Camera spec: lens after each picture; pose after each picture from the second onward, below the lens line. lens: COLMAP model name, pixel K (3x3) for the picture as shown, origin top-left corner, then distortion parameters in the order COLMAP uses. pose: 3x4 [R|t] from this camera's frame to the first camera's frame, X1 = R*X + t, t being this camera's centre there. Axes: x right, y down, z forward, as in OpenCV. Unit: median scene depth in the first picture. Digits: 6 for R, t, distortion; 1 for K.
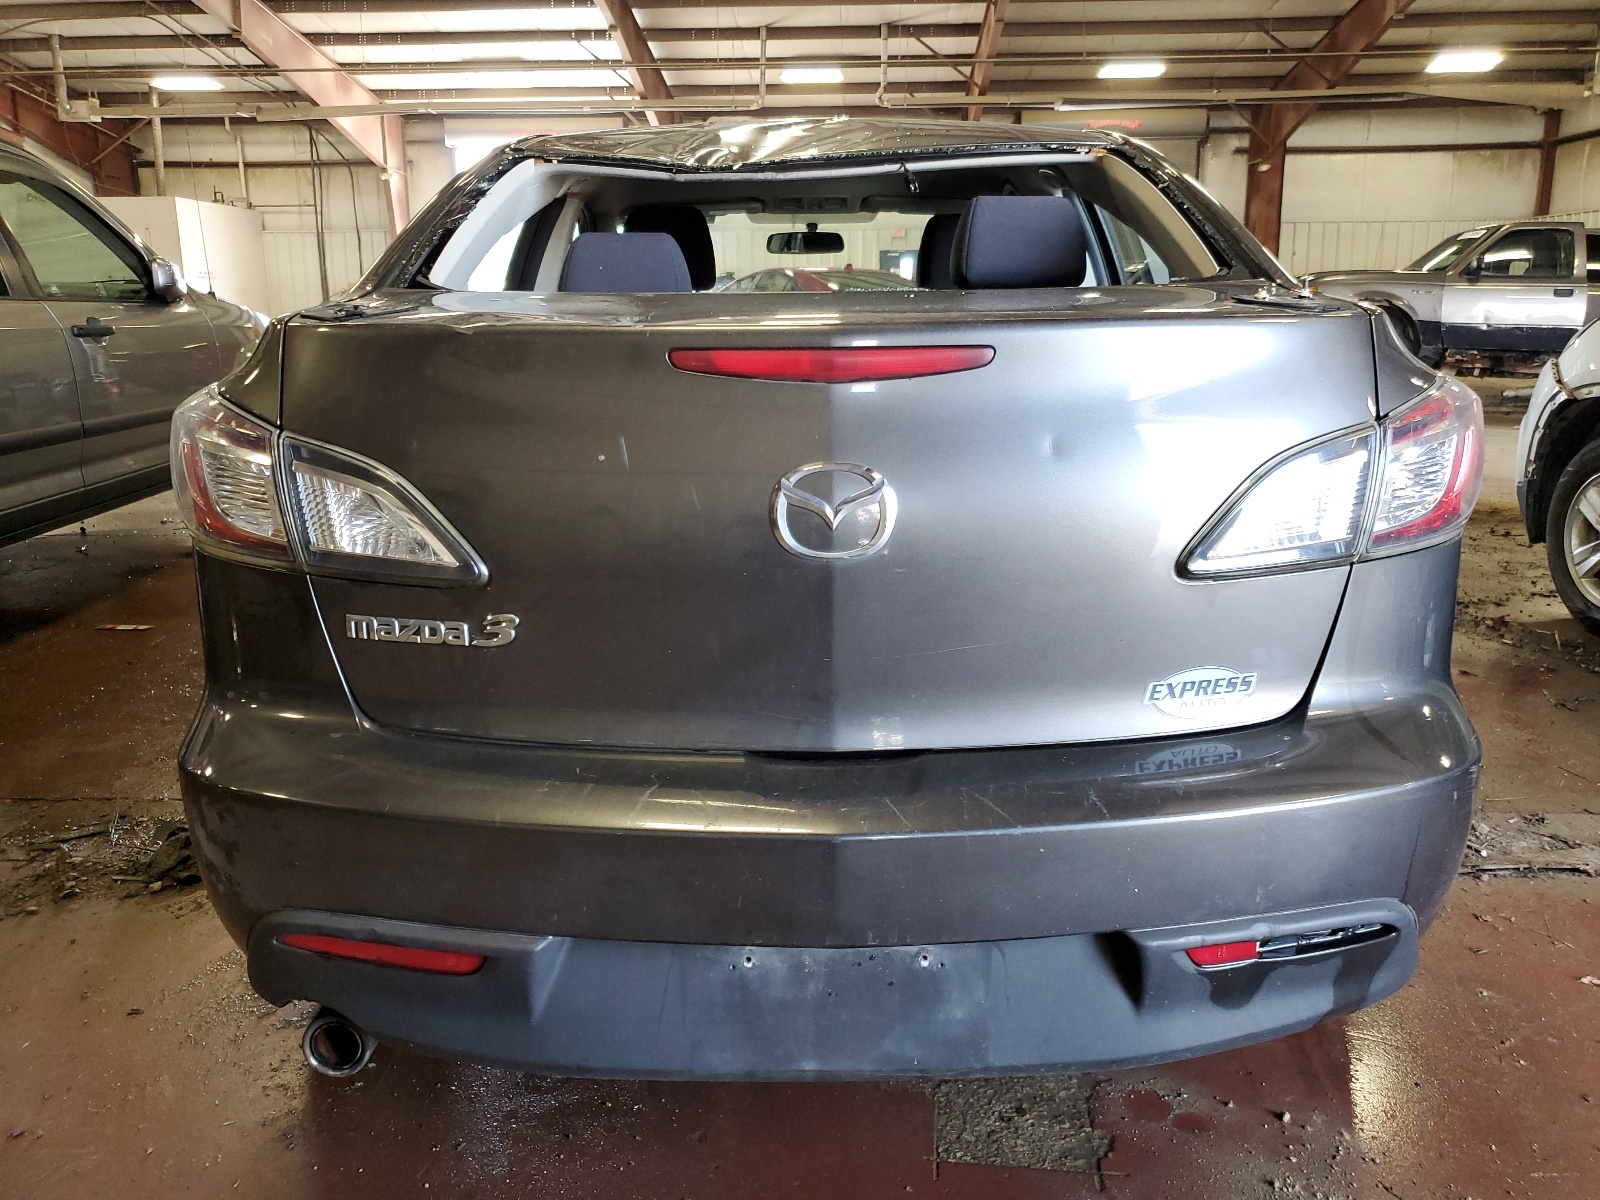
lens RADIAL K [[1234.9, 0, 808.9], [0, 1234.9, 591.4], [0, 0, 1]] dist [-0.003593, 0.027152]
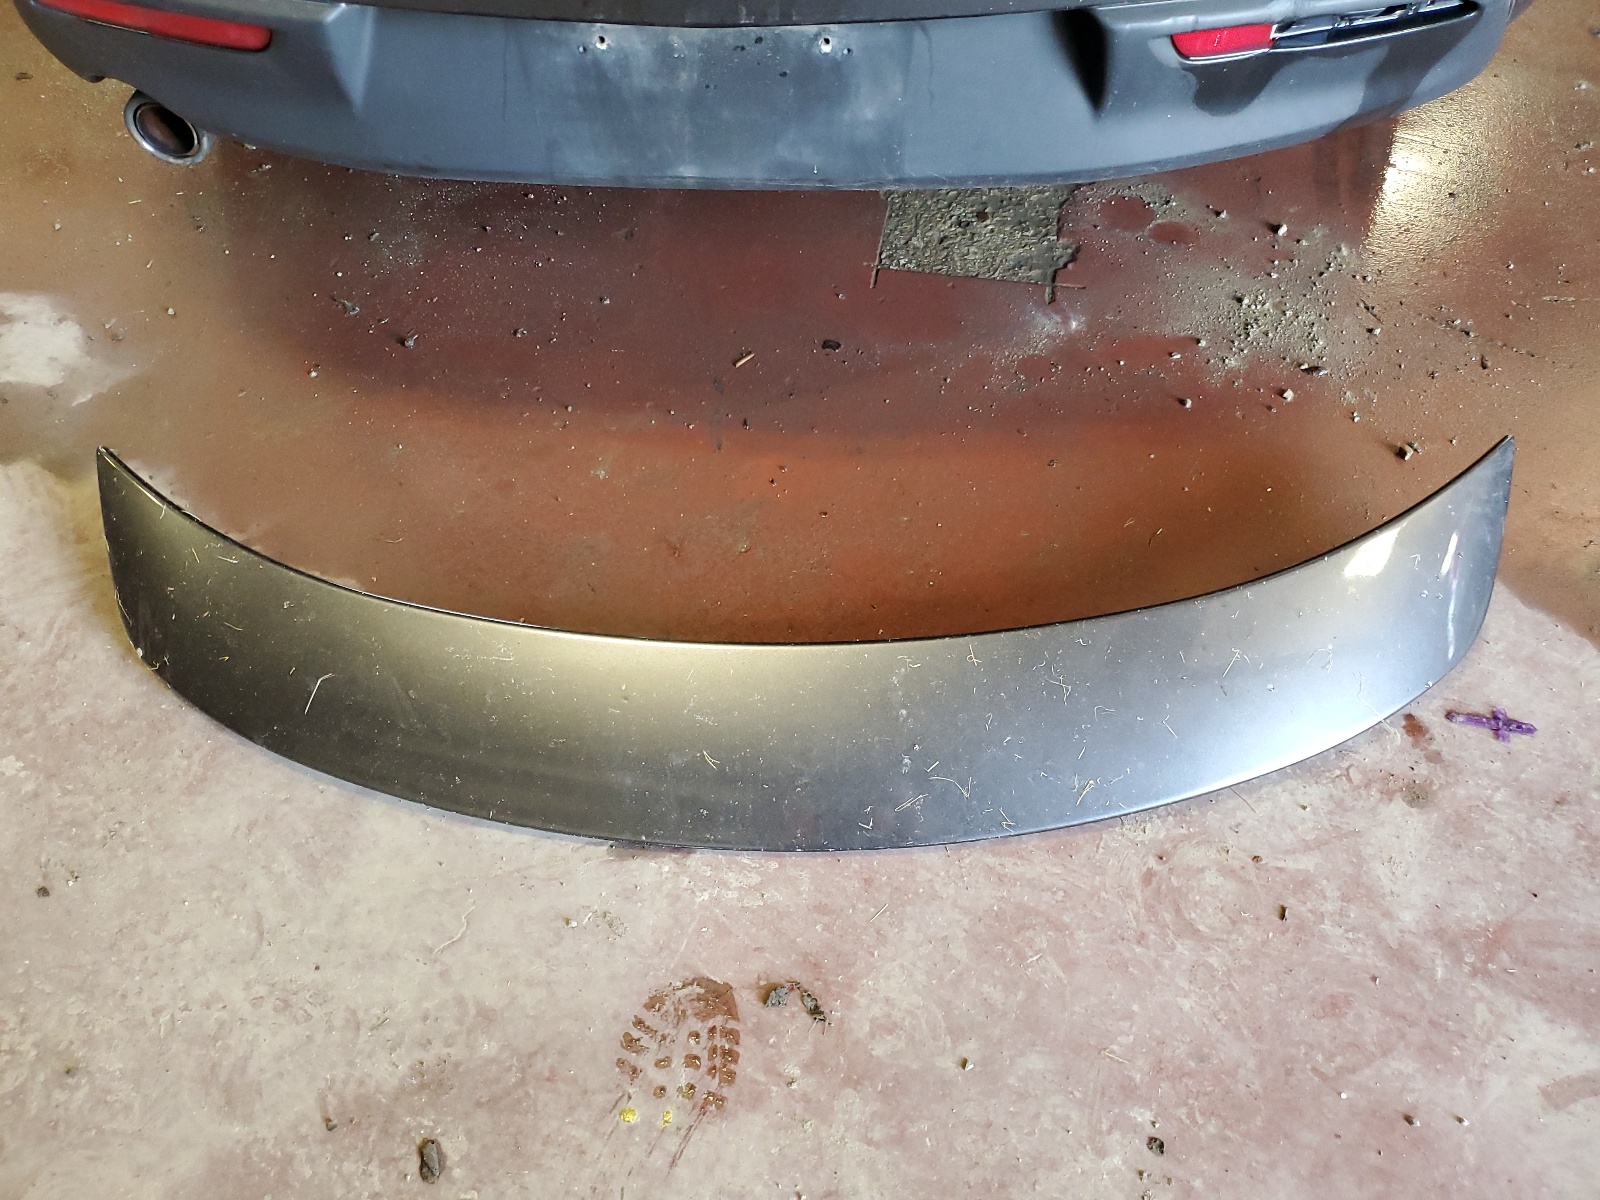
lens RADIAL K [[1234.9, 0, 790.1], [0, 1234.9, 587.5], [0, 0, 1]] dist [-0.003593, 0.027152]
pose [[0.996864, 0.047008, -0.063657, 0.133226], [0.006654, 0.751789, 0.659370, 0.040134], [0.078853, -0.657726, 0.749119, 0.180625]]
